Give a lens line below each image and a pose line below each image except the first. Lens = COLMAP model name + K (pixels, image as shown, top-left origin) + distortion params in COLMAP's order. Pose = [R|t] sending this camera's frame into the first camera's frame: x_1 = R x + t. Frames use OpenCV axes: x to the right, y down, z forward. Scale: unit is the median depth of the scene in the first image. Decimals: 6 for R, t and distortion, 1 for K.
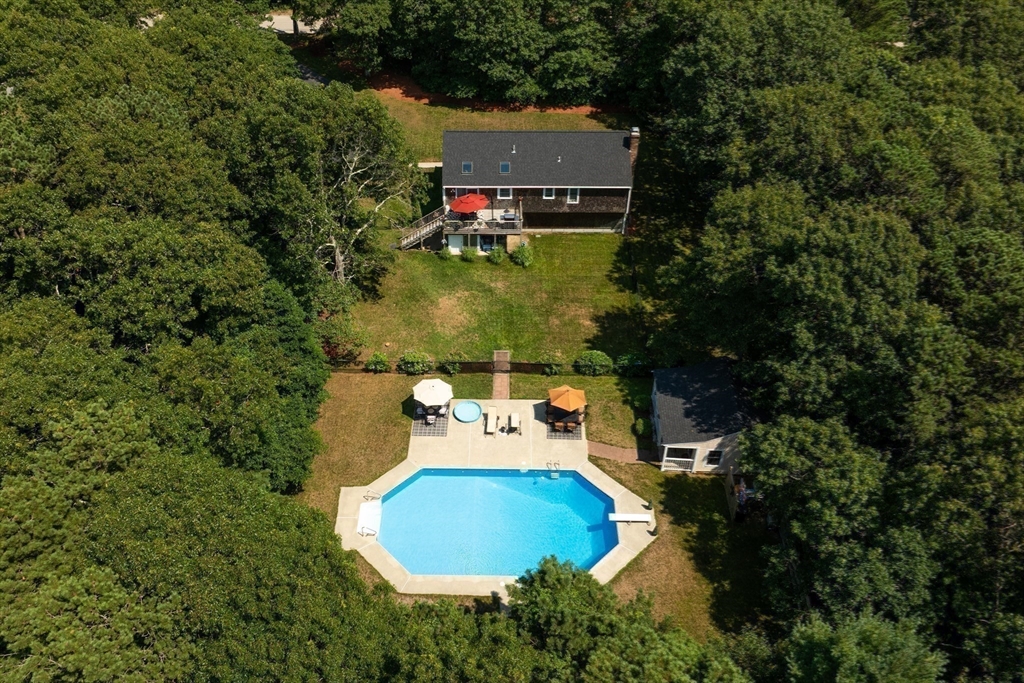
lens RADIAL K [[852.2, 0, 504.7], [0, 852.2, 337.7], [0, 0, 1]] dist [0.000233, -0.058141]
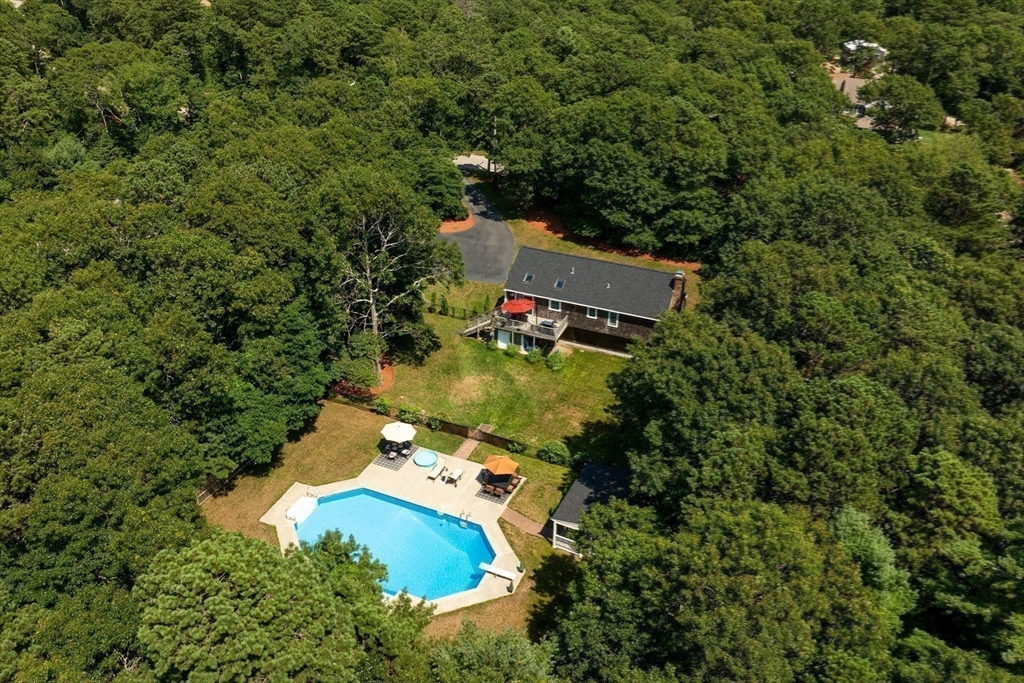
lens RADIAL K [[852.2, 0, 504.7], [0, 852.2, 337.7], [0, 0, 1]] dist [0.000233, -0.058141]
pose [[0.916525, 0.200281, -0.346221, 0.380424], [-0.267288, 0.950633, -0.157651, 0.076329], [0.297555, 0.237031, 0.924812, -0.067897]]
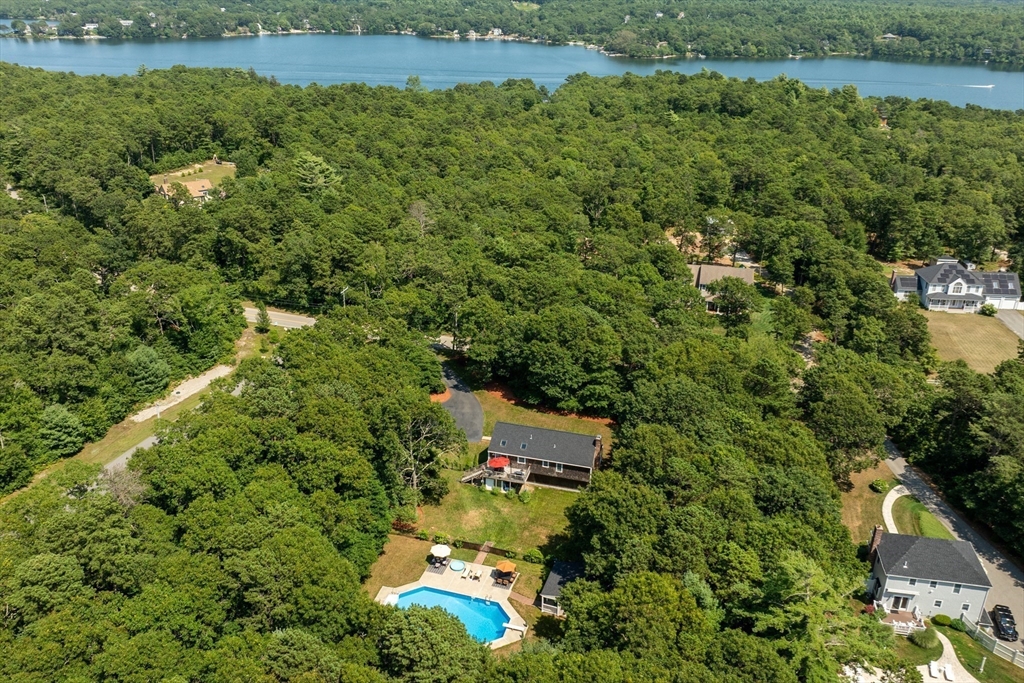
lens RADIAL K [[852.2, 0, 504.7], [0, 852.2, 337.7], [0, 0, 1]] dist [0.000233, -0.058141]
pose [[0.958212, 0.114918, -0.261959, 0.450184], [-0.192473, 0.936469, -0.293224, 0.133331], [0.211620, 0.331391, 0.919455, -0.813997]]
